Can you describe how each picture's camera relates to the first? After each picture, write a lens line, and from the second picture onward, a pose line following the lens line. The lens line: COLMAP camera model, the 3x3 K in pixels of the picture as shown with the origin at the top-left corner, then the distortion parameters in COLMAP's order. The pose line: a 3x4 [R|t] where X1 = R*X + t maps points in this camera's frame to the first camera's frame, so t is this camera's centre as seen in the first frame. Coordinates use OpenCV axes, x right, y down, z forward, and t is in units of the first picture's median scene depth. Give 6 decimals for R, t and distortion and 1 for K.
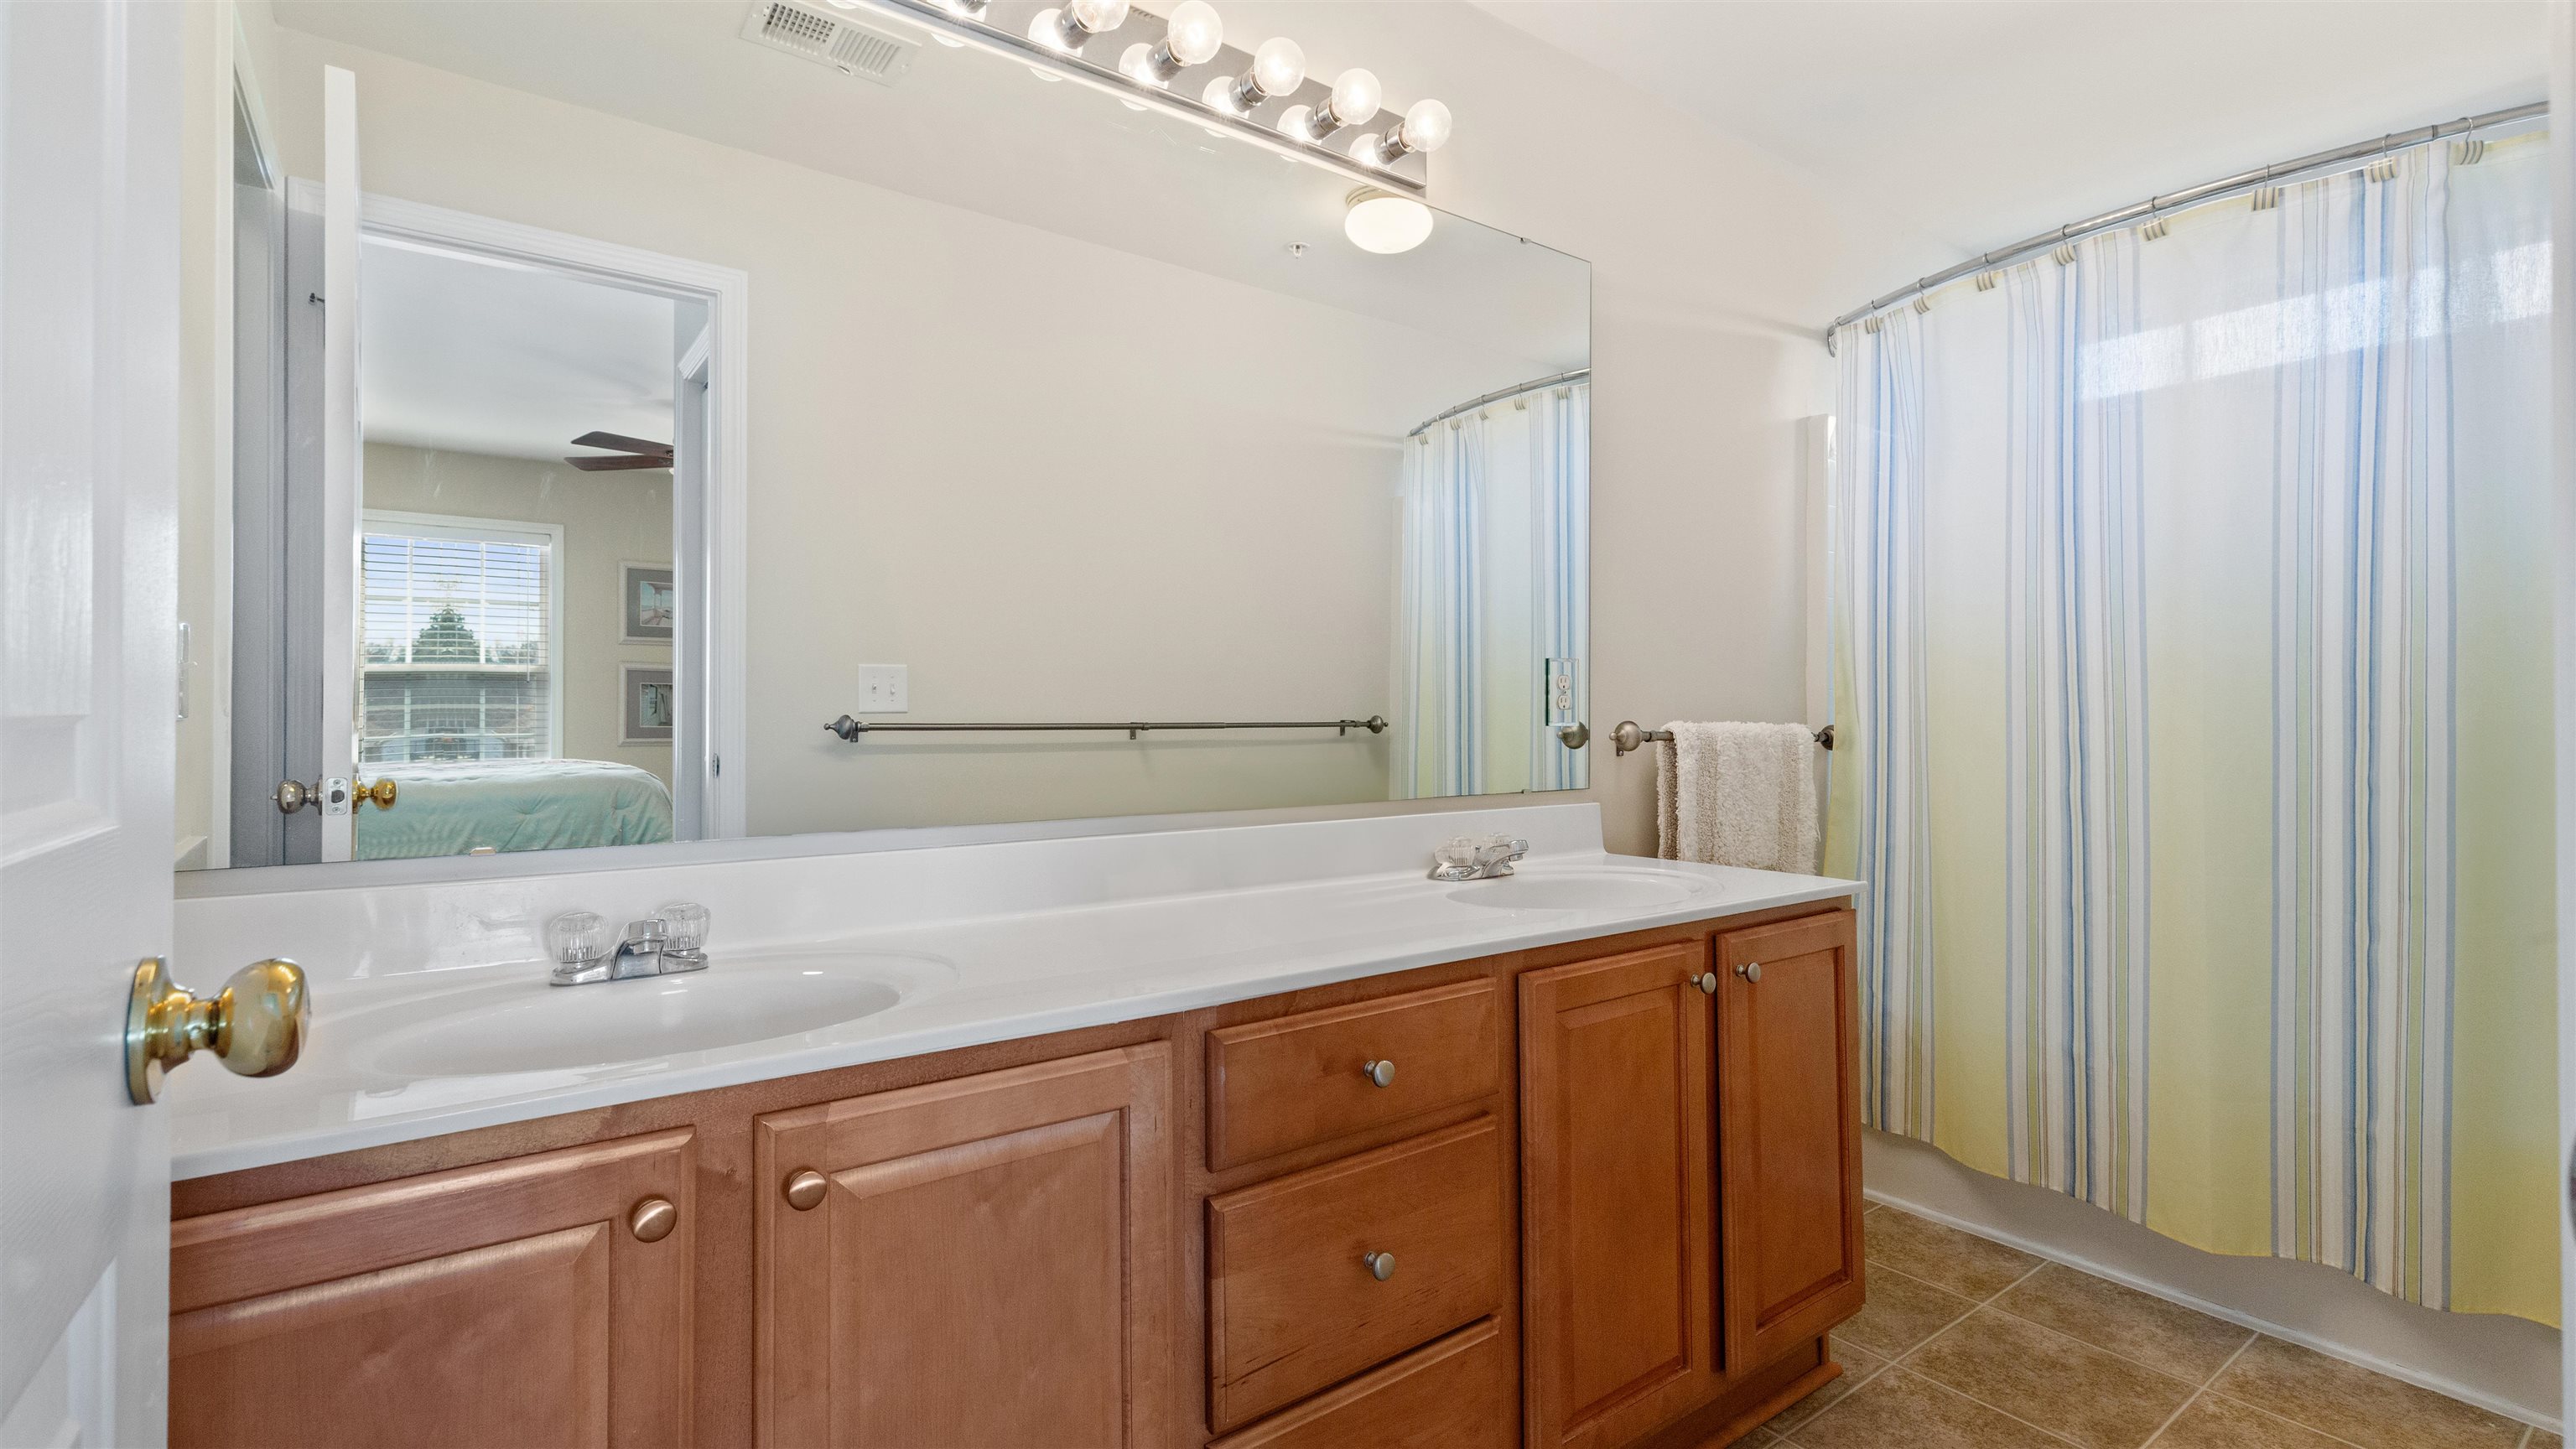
lens RADIAL K [[1161.2, 0, 1289.1], [0, 1161.2, 711.8], [0, 0, 1]] dist [0.003547, 0.000202]
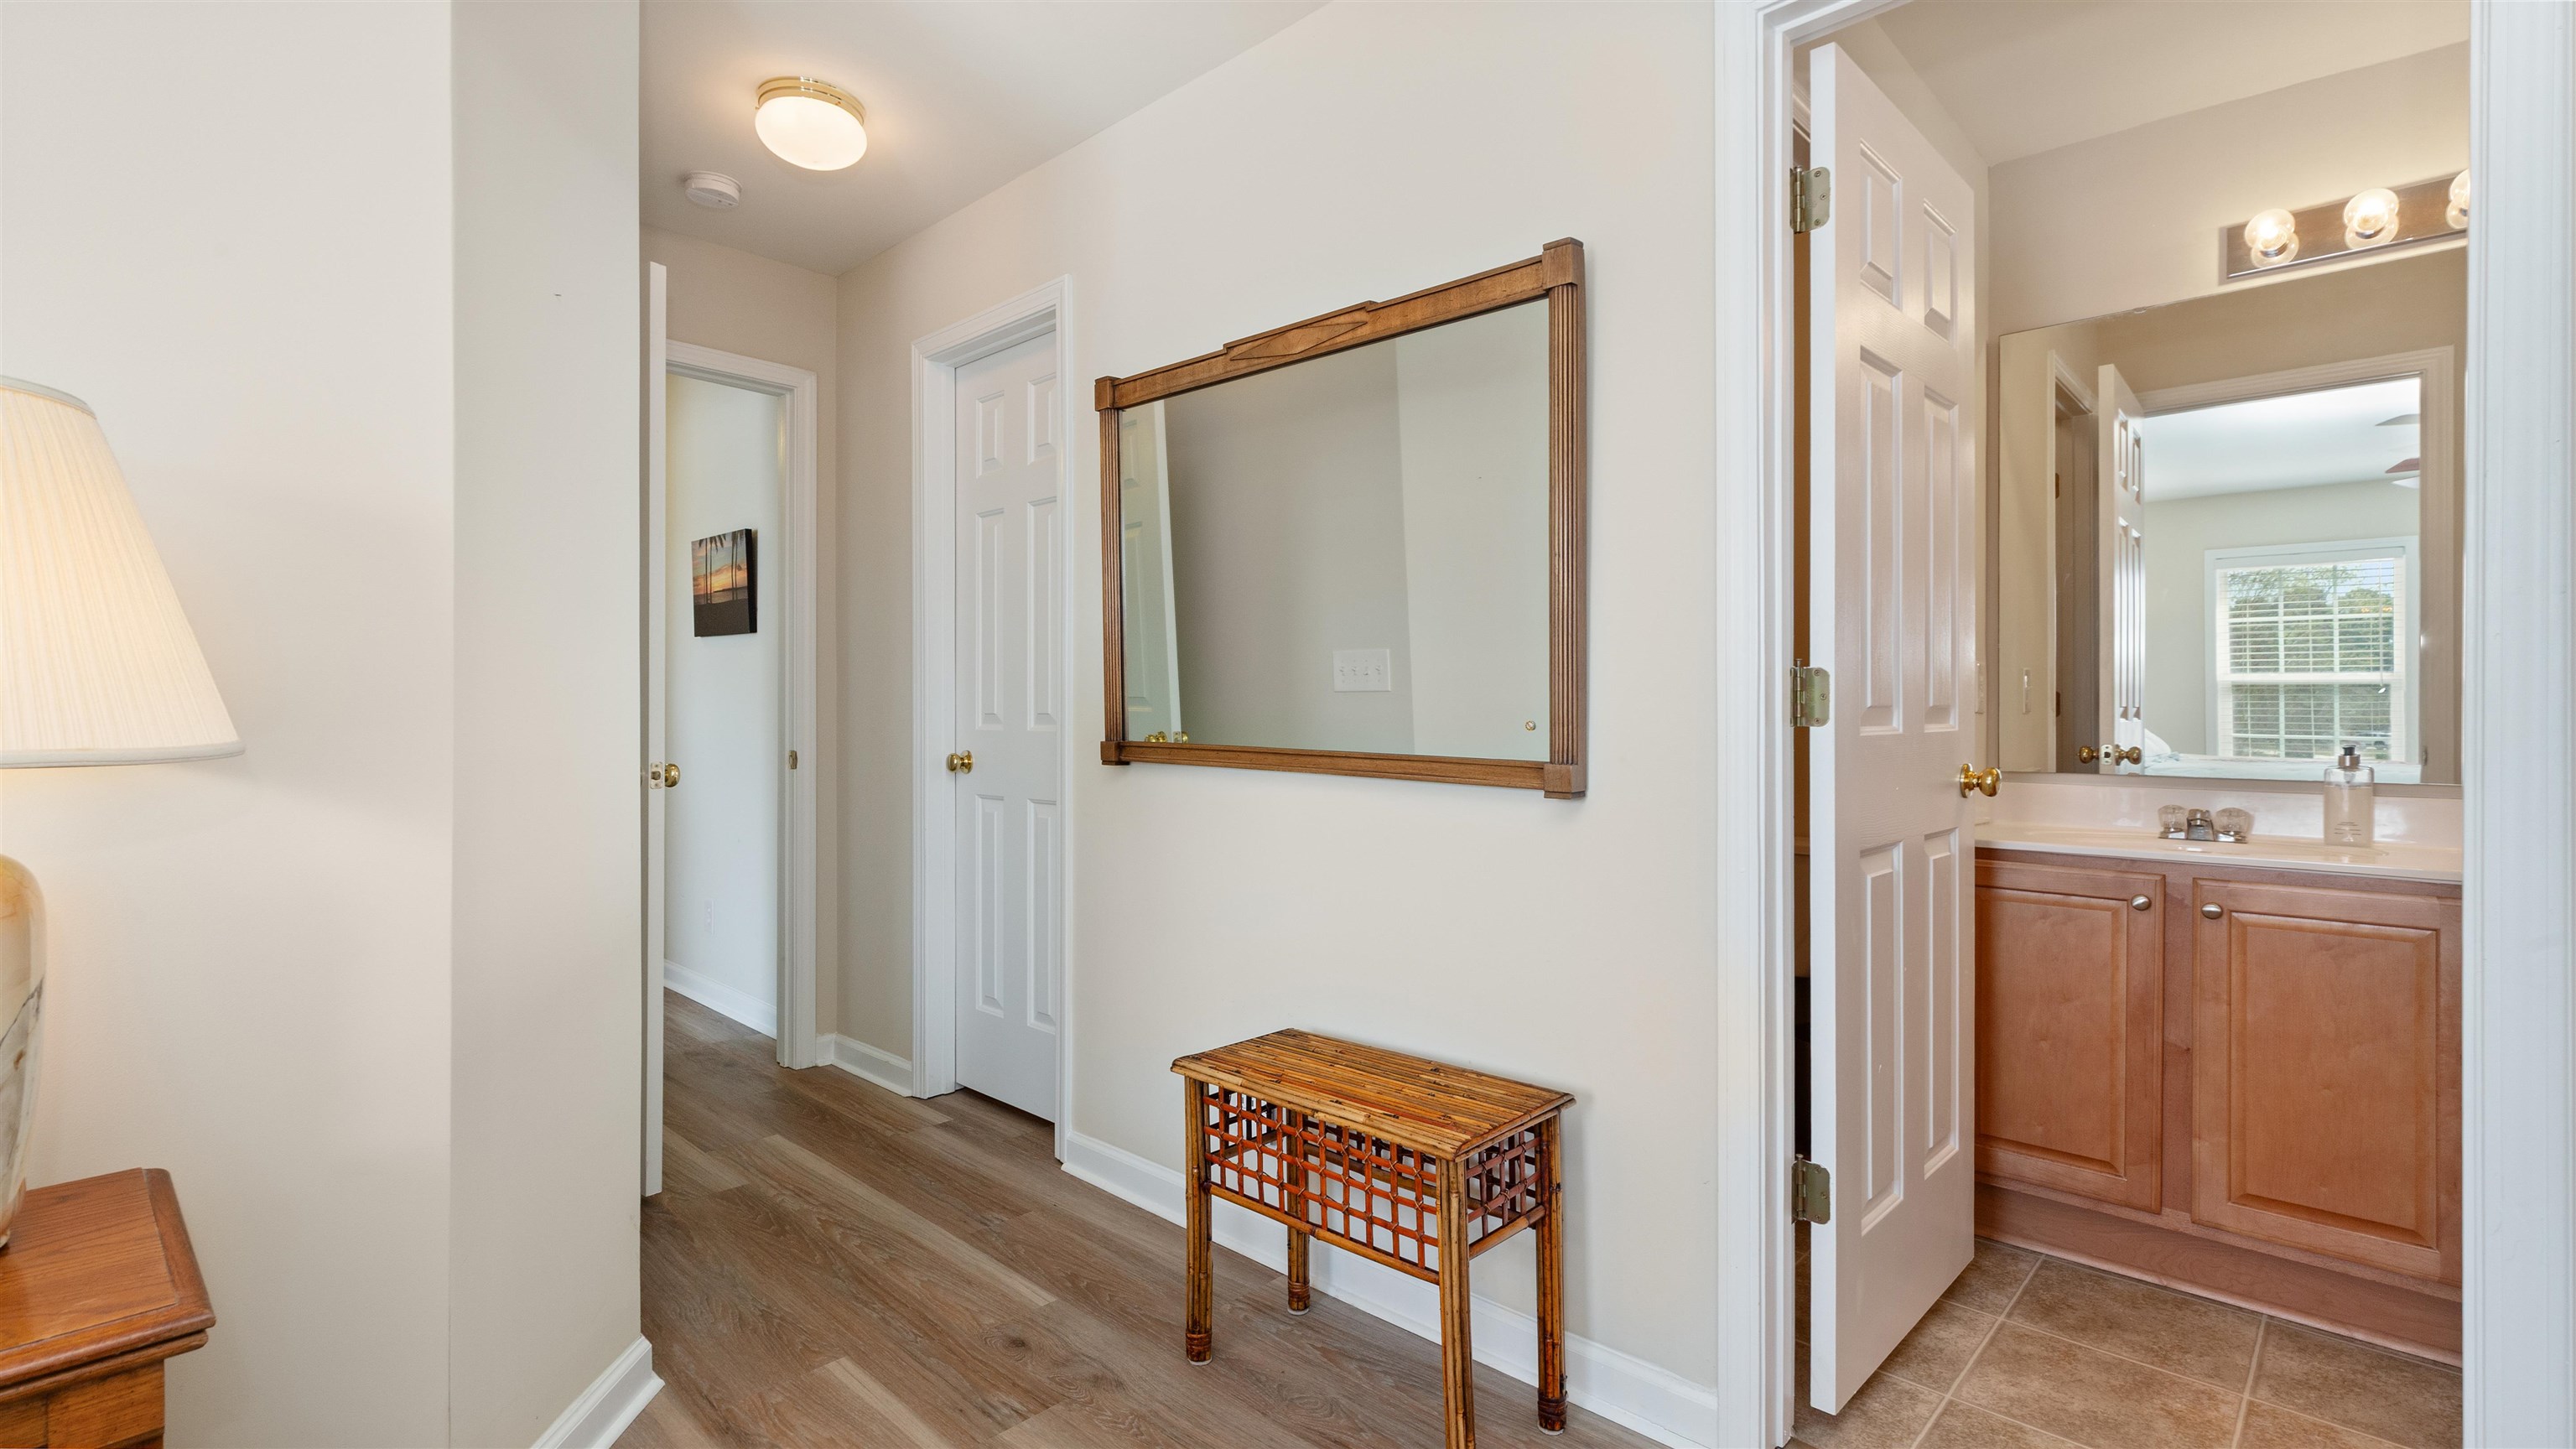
lens RADIAL K [[1182.4, 0, 1284.8], [0, 1182.4, 708.9], [0, 0, 1]] dist [0.005011, 0.000696]
pose [[0.181487, -0.010519, -0.983337, 1.382121], [0.004173, 0.999942, -0.009927, 0.020781], [0.983385, -0.002302, 0.181520, -1.092019]]
